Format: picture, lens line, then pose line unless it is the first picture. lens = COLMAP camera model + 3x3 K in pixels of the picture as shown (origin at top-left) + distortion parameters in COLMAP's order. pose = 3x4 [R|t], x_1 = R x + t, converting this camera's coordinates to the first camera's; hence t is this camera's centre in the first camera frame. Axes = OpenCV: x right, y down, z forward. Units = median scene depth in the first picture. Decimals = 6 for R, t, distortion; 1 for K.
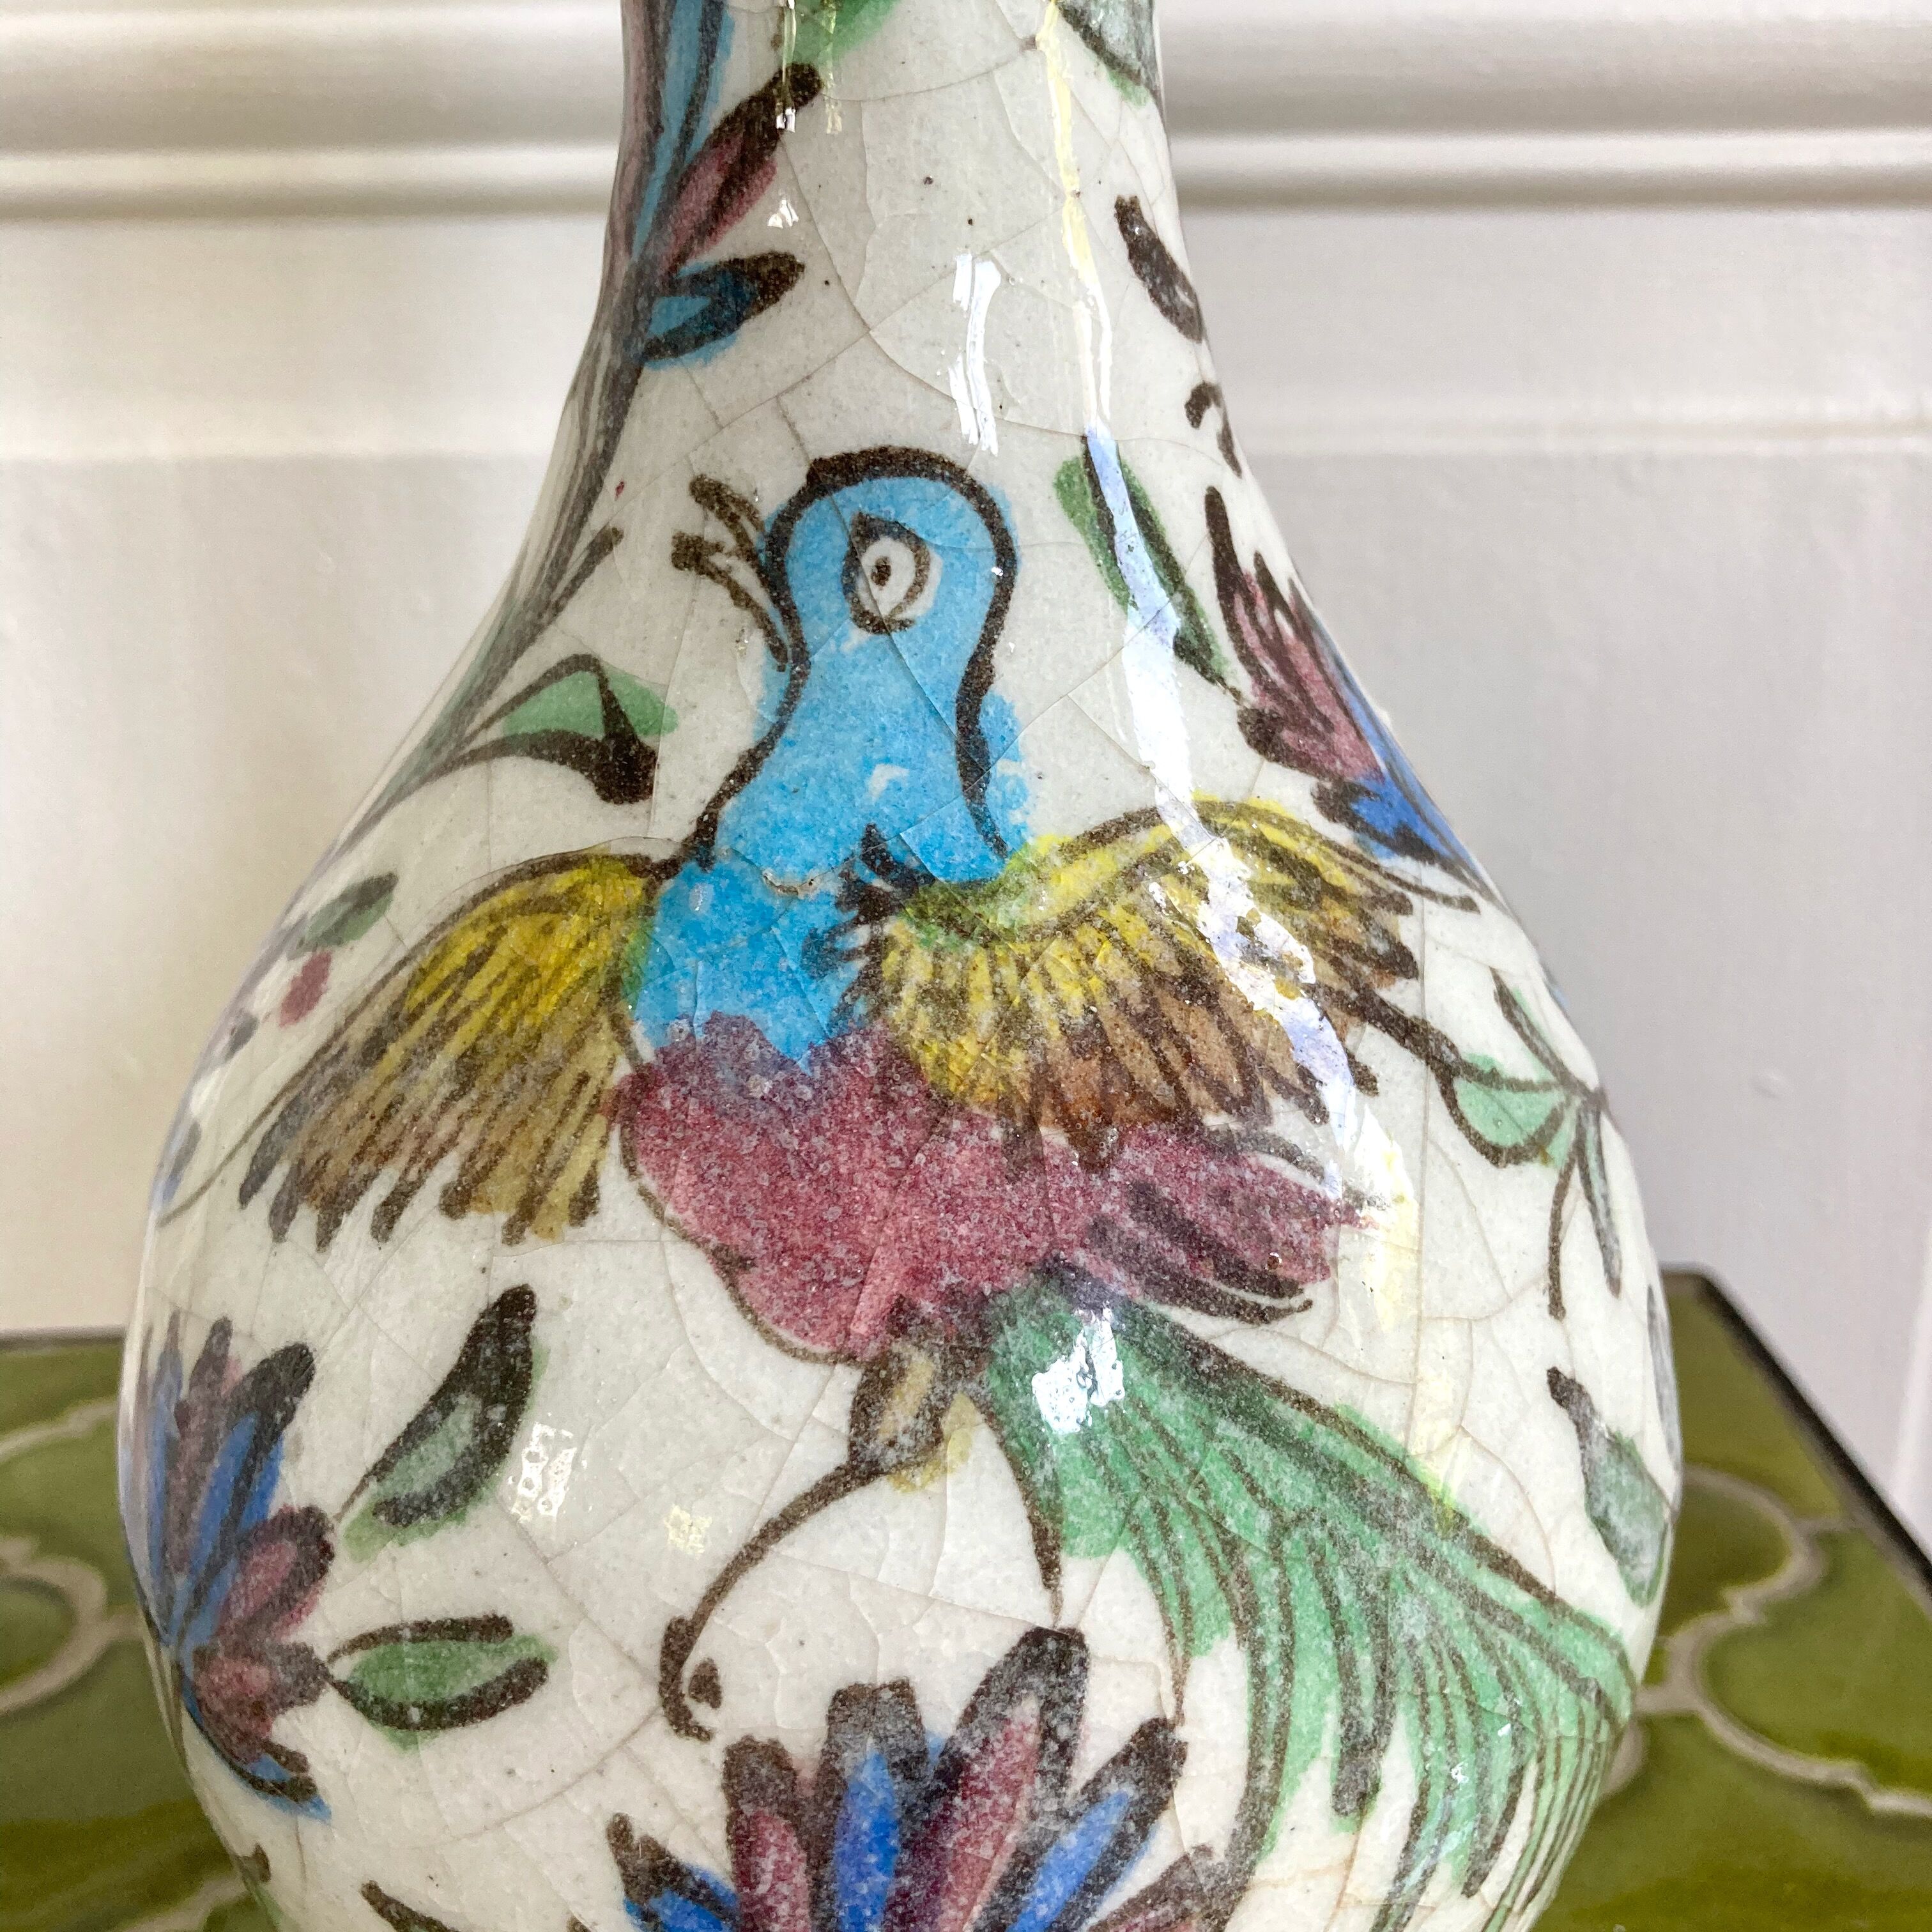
lens RADIAL K [[2176.8, 0, 964.9], [0, 2176.8, 942.2], [0, 0, 1]] dist [0.203349, -0.858704]
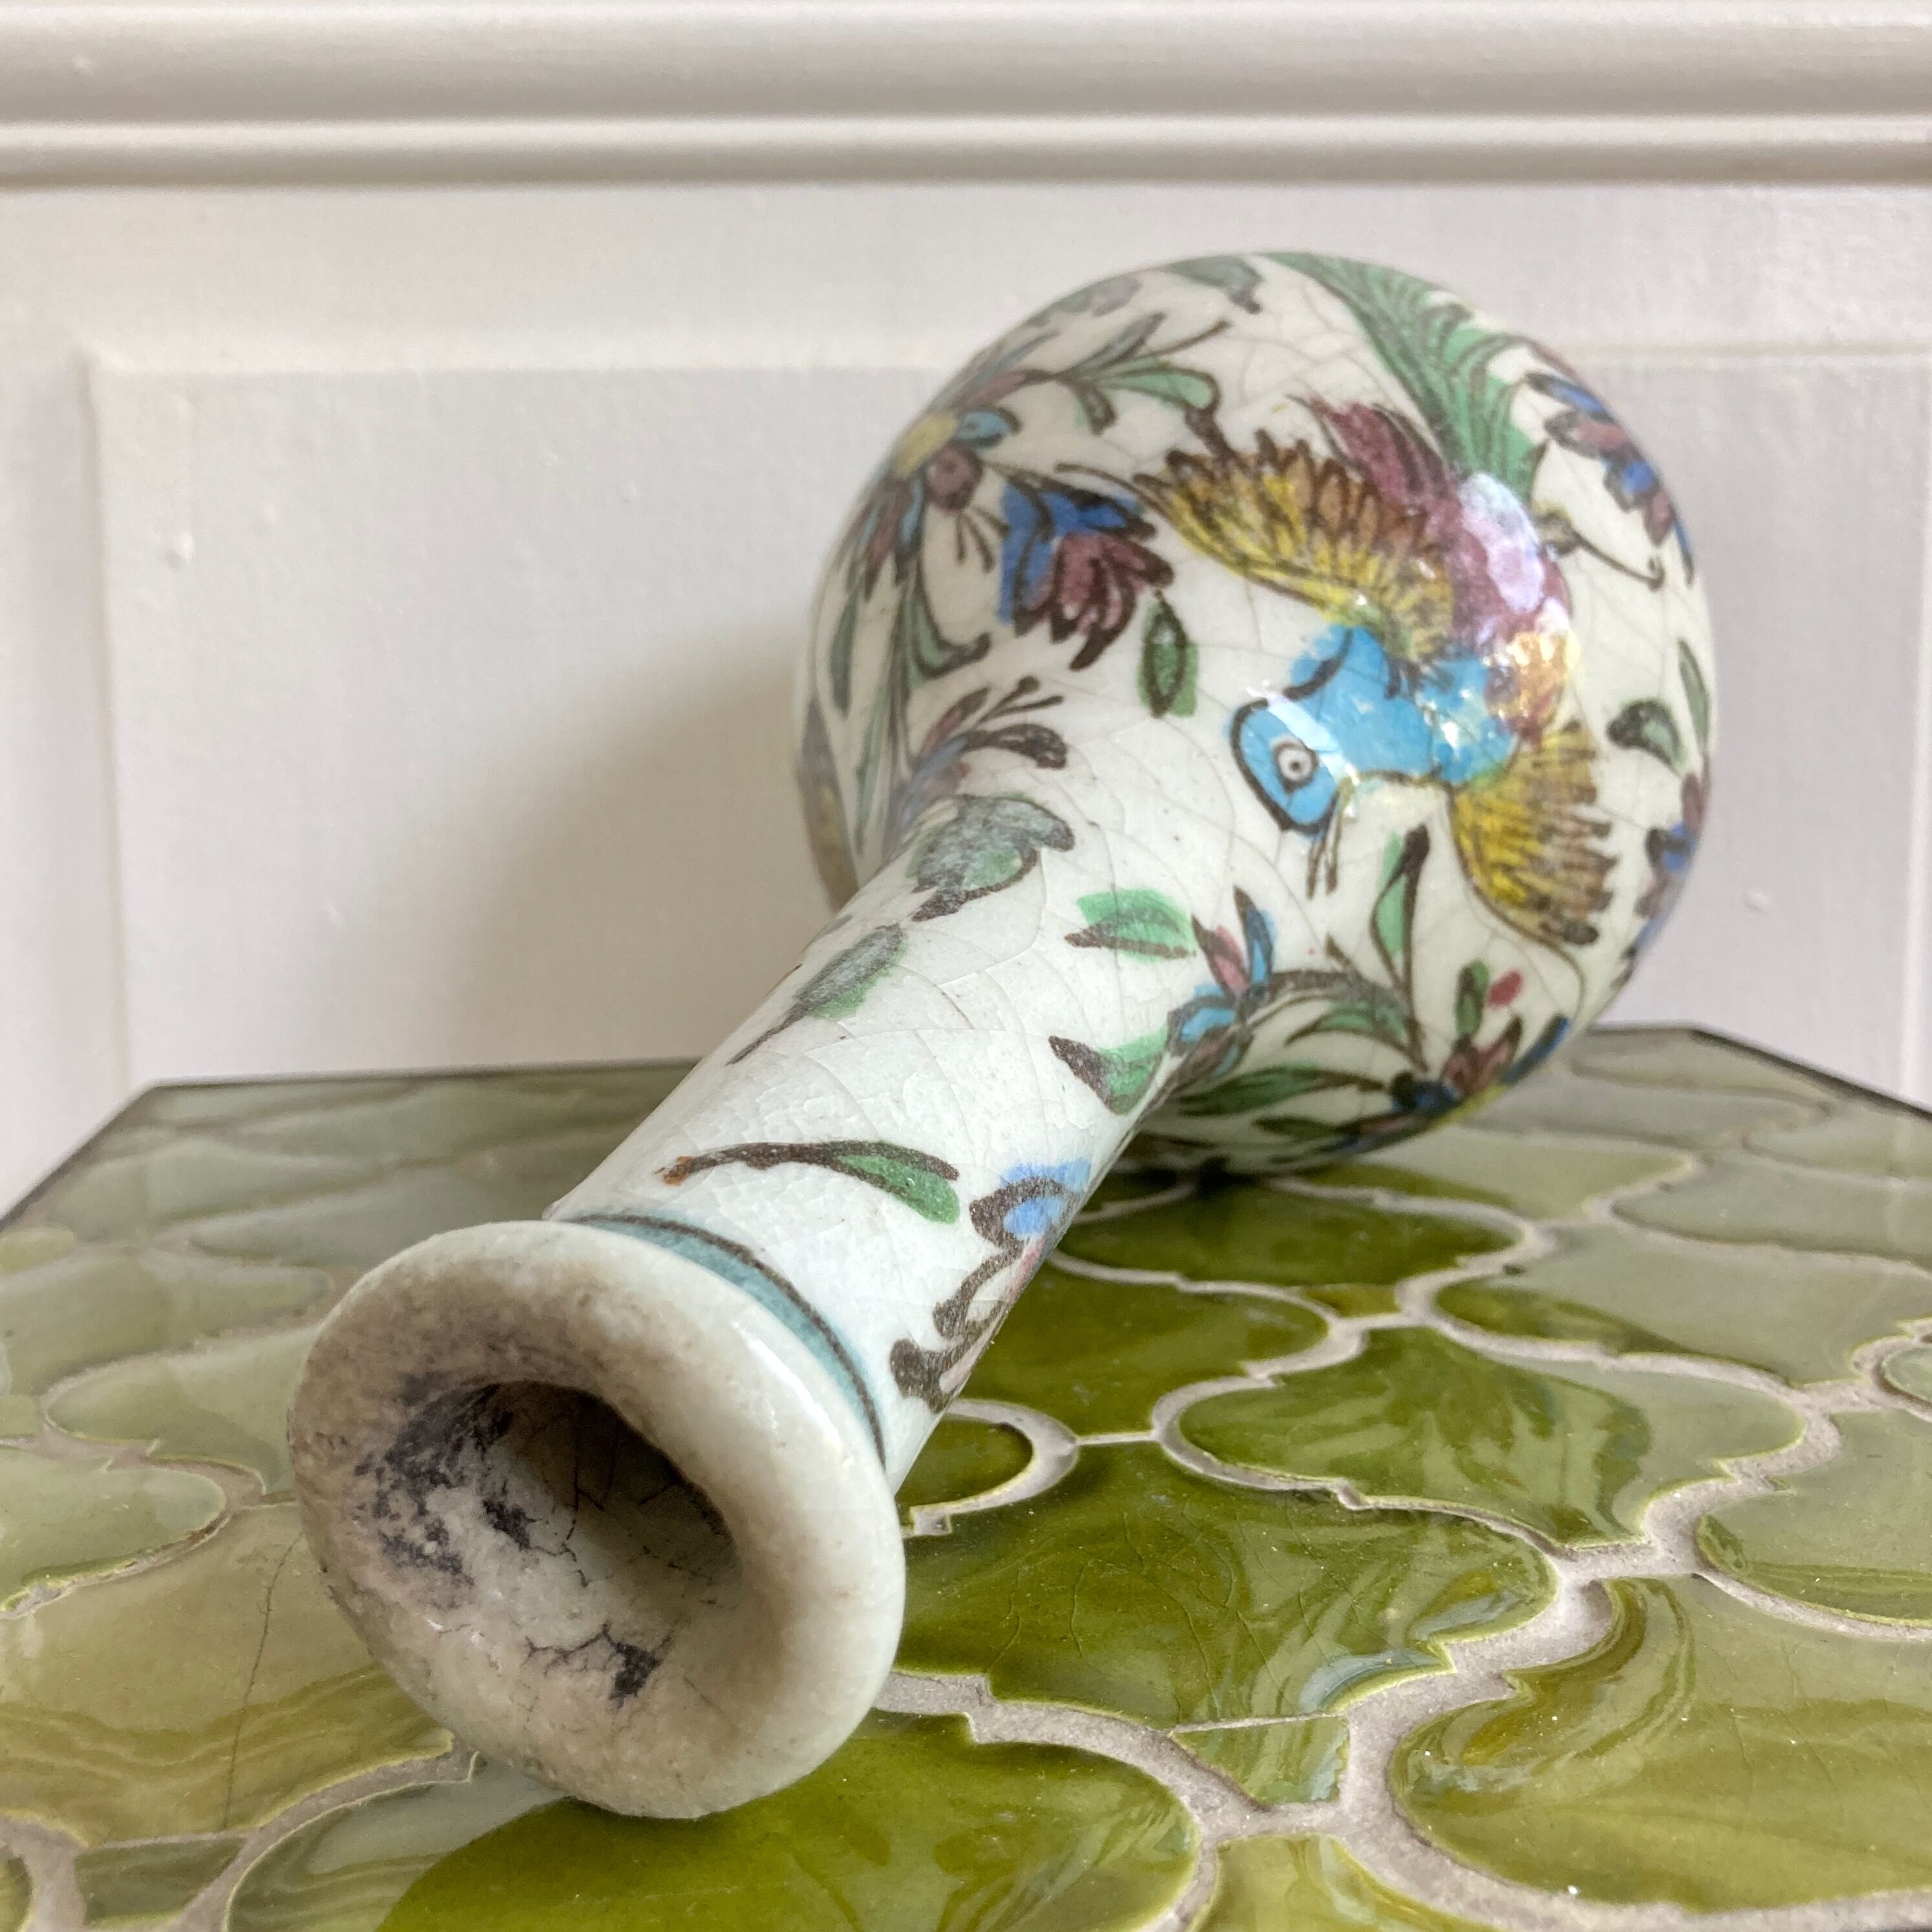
lens RADIAL K [[2134.4, 0, 969.6], [0, 2134.4, 934.7], [0, 0, 1]] dist [0.205235, -0.922180]
pose [[-0.582929, -0.807566, -0.089616, 0.153641], [0.577148, -0.489171, 0.653921, -1.471372], [-0.571922, 0.329468, 0.751237, -0.061994]]
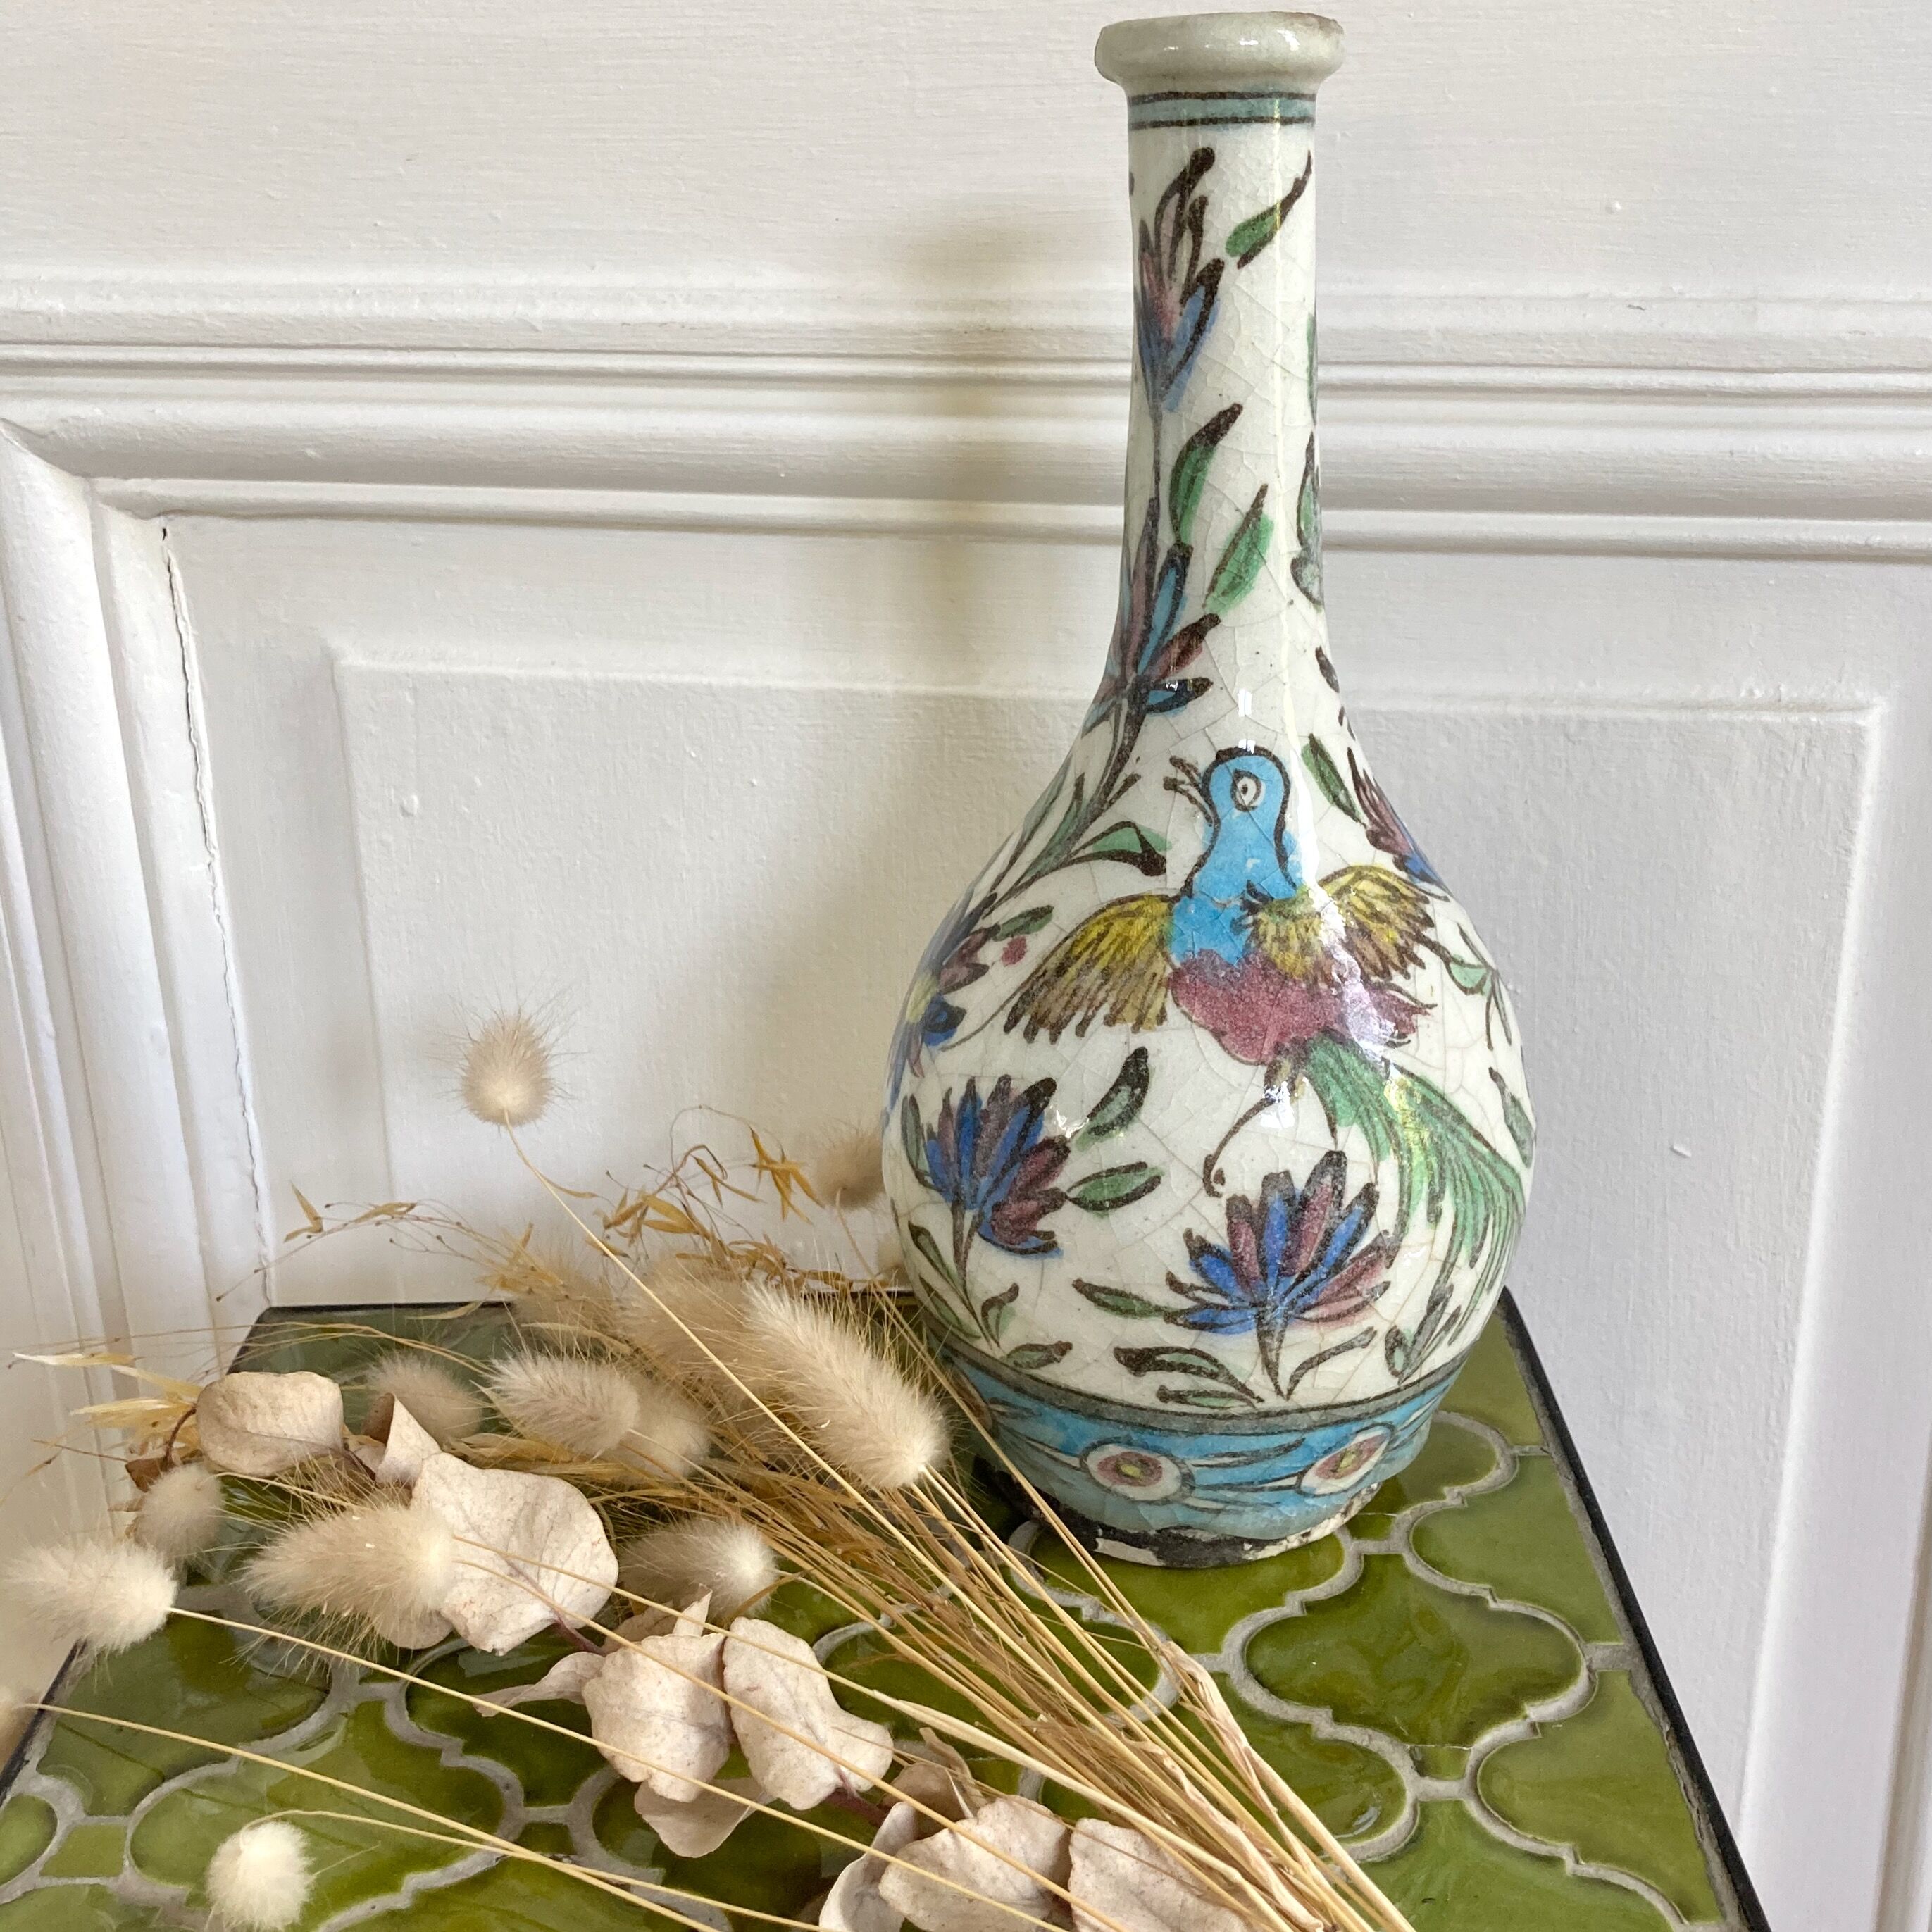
lens RADIAL K [[2354.9, 0, 1022.5], [0, 2354.9, 898.6], [0, 0, 1]] dist [0.244549, -1.175803]
pose [[0.991017, -0.044637, 0.126068, -0.708355], [0.047688, 0.998636, -0.021283, 0.020663], [-0.124946, 0.027104, 0.991793, -1.960124]]
